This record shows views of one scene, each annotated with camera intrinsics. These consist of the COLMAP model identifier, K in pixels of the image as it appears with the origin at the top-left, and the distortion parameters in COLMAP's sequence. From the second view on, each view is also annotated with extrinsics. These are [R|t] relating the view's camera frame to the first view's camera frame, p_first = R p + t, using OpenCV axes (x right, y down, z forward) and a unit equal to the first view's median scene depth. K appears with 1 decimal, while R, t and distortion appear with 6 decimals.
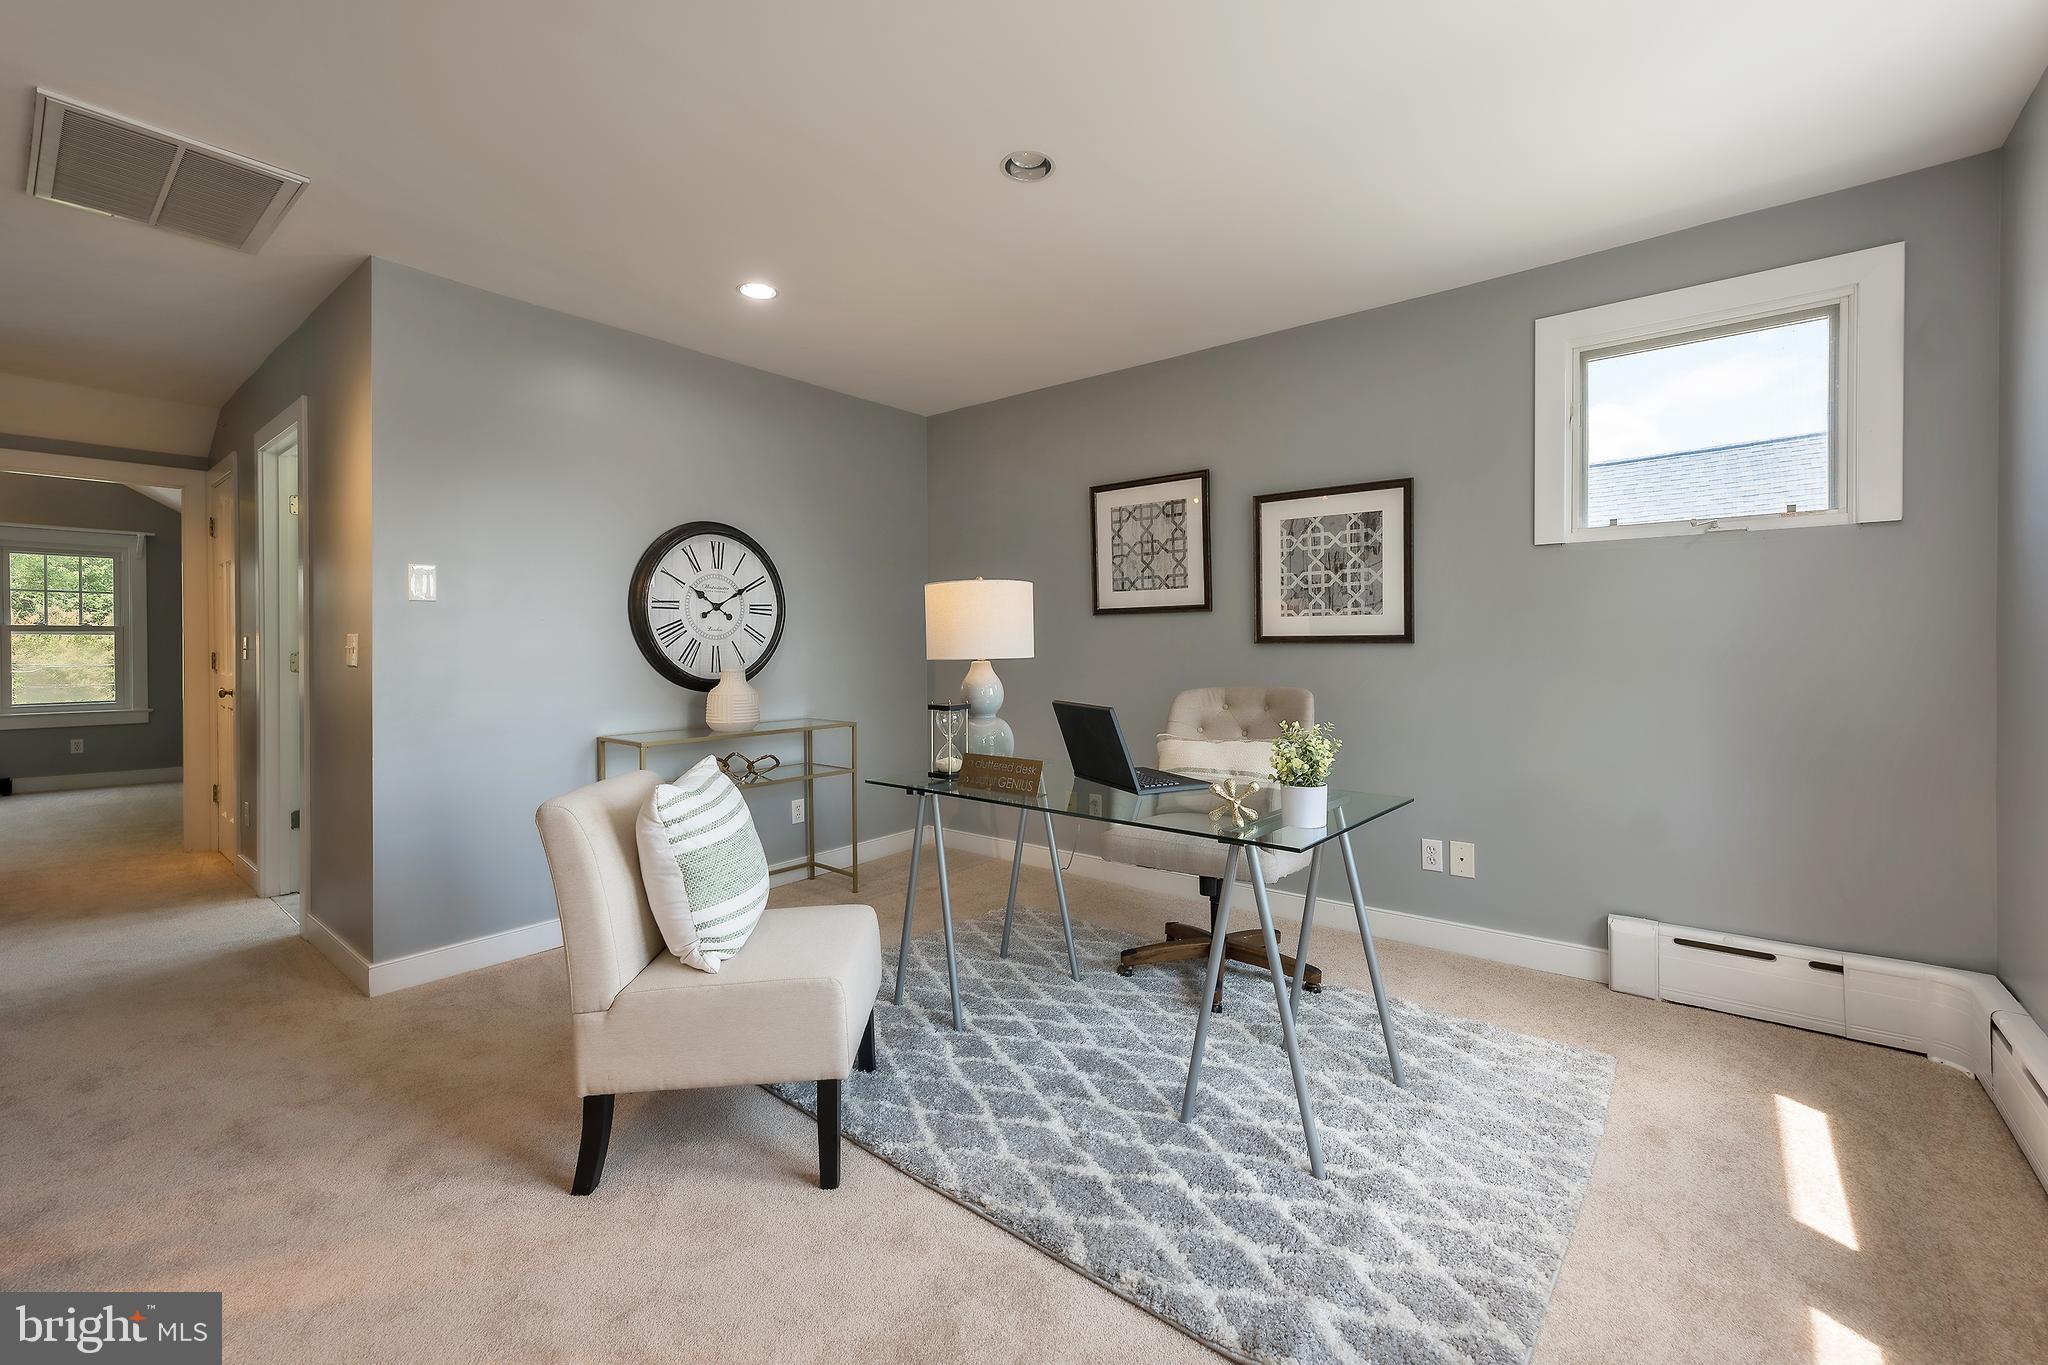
lens RADIAL K [[845.8, 0, 1010.4], [0, 845.8, 644.9], [0, 0, 1]] dist [-0.000541, 0.000319]
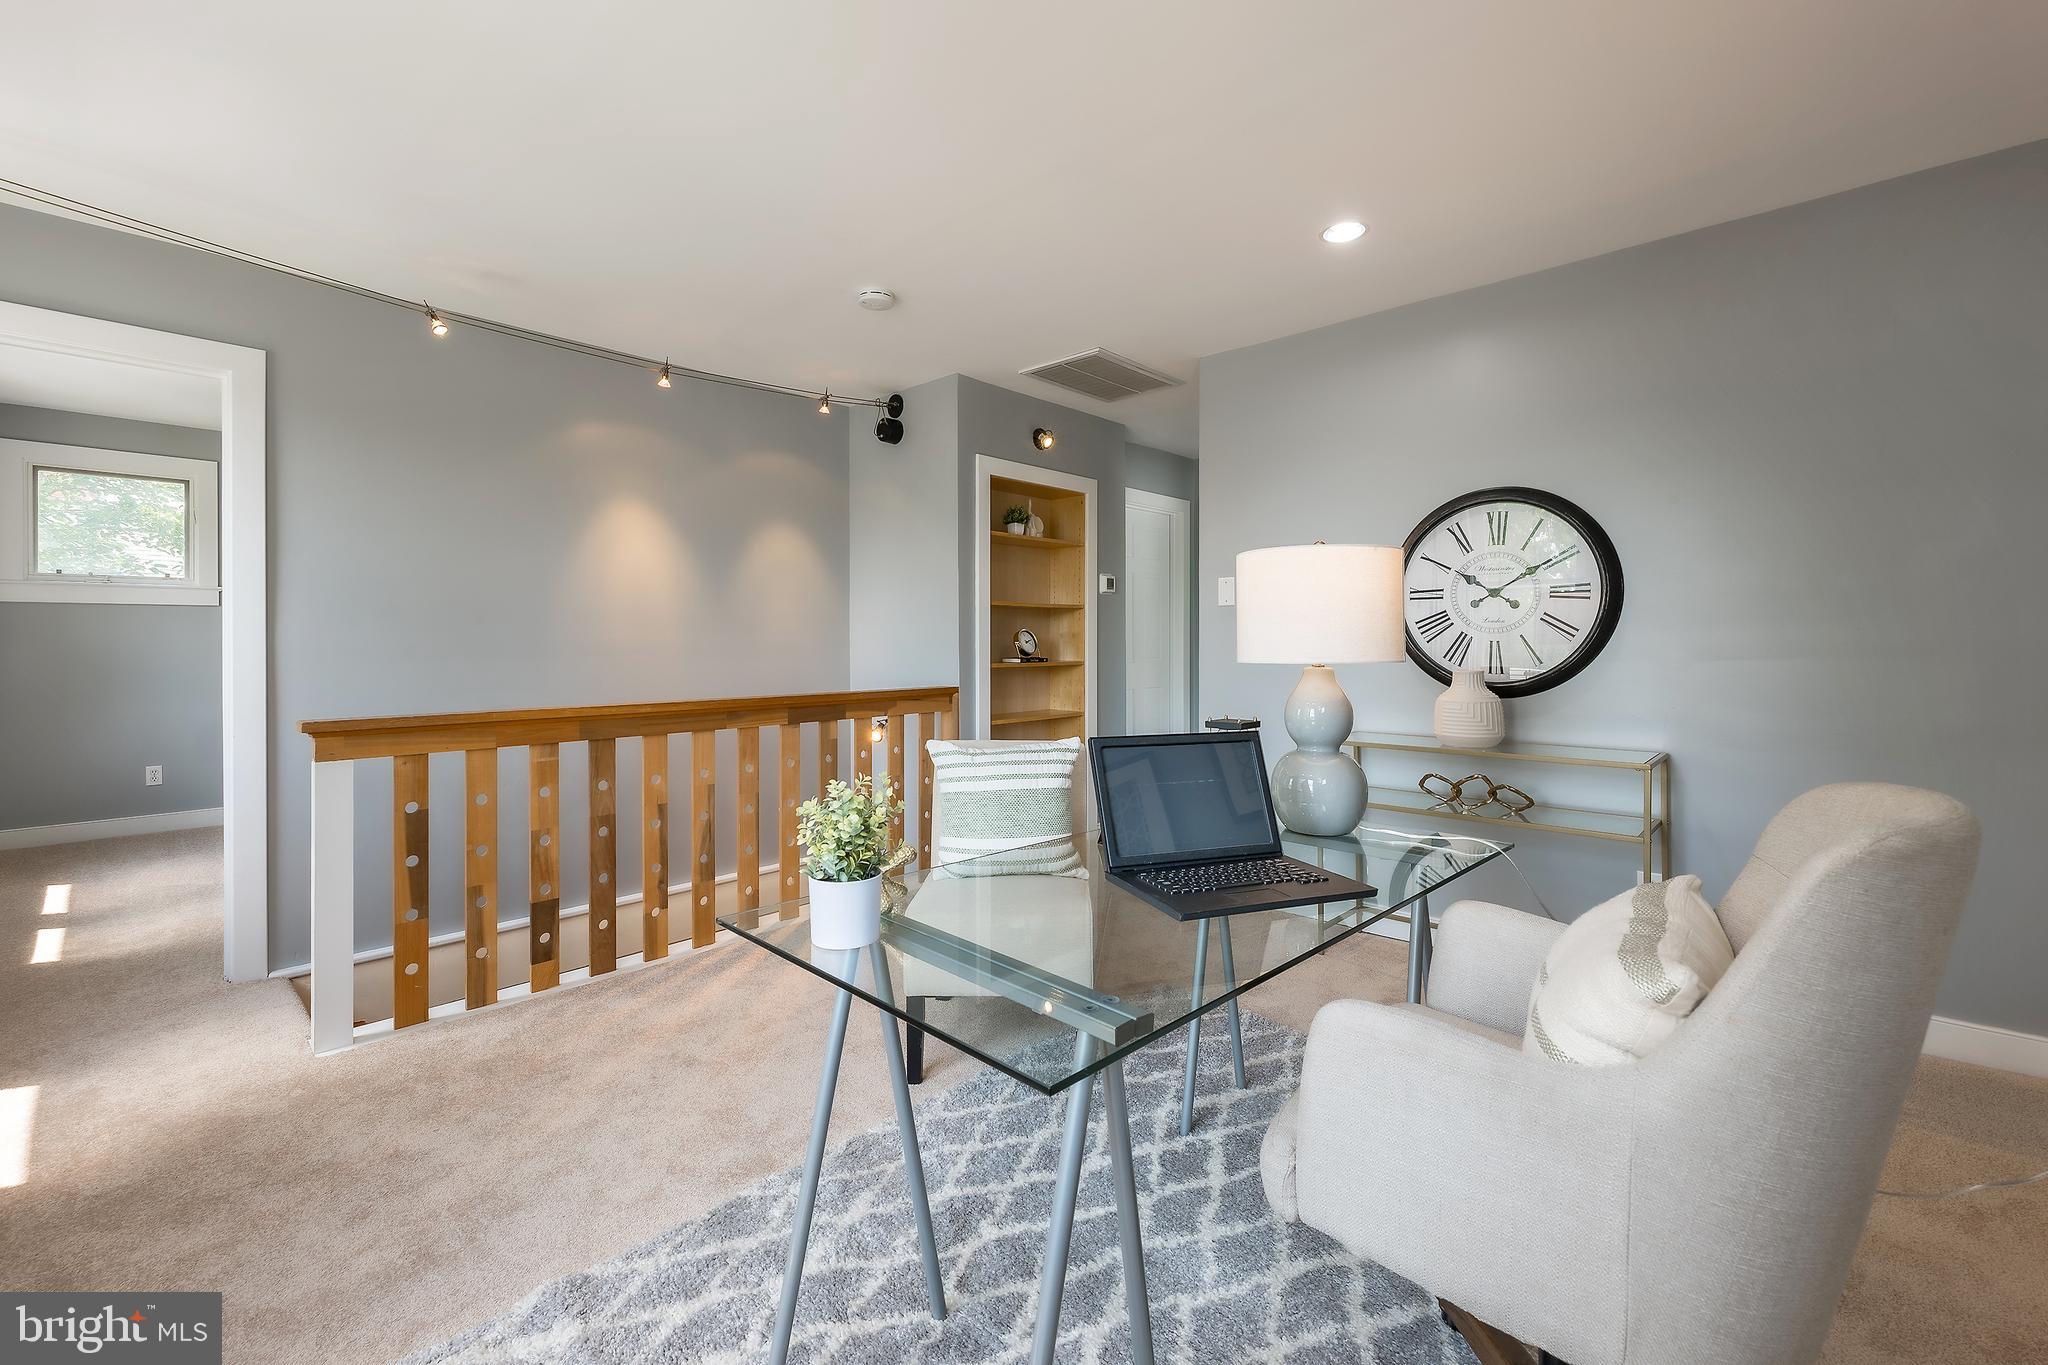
lens RADIAL K [[845.8, 0, 1014.0], [0, 845.8, 641.2], [0, 0, 1]] dist [-0.000541, 0.000319]
pose [[-0.065700, 0.006583, -0.997818, 0.486257], [0.004015, 0.999972, 0.006333, -0.005607], [0.997831, -0.003591, -0.065724, 0.592436]]
